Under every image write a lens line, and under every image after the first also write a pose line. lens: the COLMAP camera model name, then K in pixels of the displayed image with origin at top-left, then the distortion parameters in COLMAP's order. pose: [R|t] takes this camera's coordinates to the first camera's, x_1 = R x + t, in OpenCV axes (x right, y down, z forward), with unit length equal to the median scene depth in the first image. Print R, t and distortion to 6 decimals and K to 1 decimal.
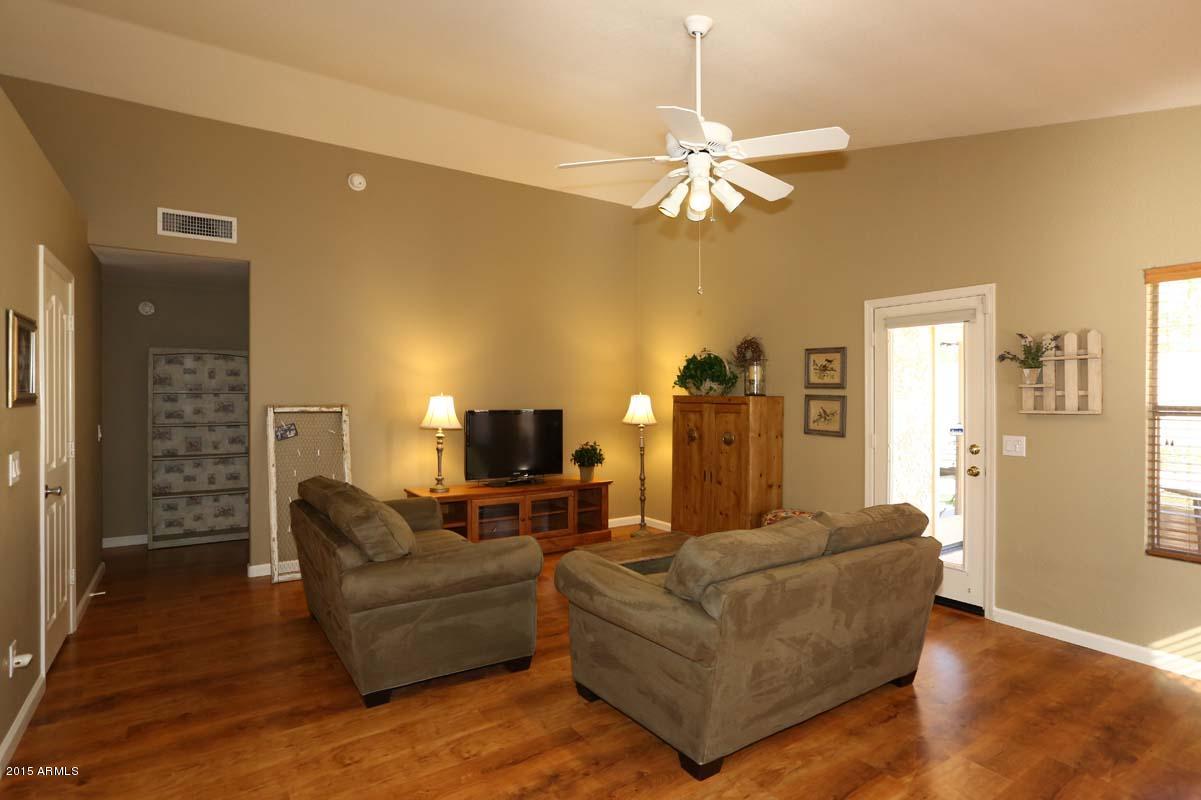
lens RADIAL K [[600.1, 0, 600.5], [0, 600.1, 400.0], [0, 0, 1]] dist [-0.031426, 0.000513]
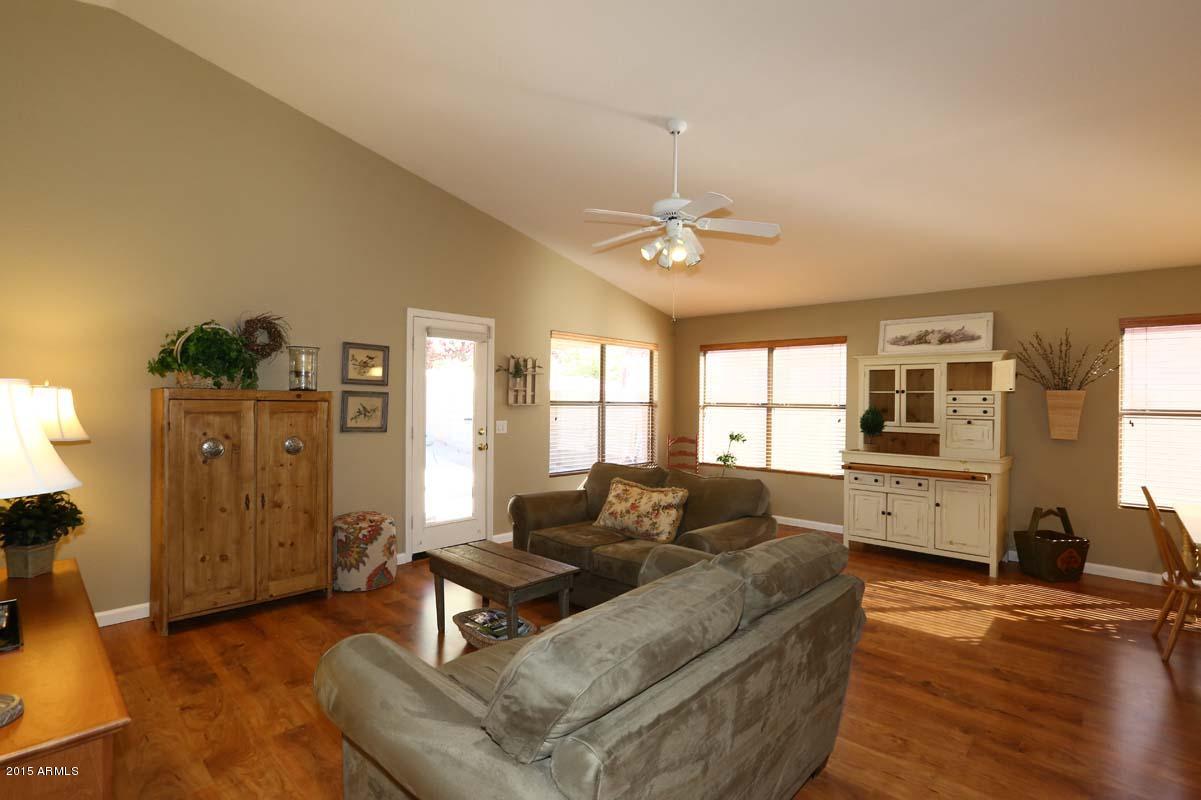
lens RADIAL K [[552.4, 0, 591.5], [0, 552.4, 398.8], [0, 0, 1]] dist [-0.025490, 0.000293]
pose [[-0.170473, -0.002156, 0.985360, -0.630388], [-0.005303, 0.999985, 0.001270, 0.000760], [-0.985348, -0.005008, -0.170482, 0.836962]]
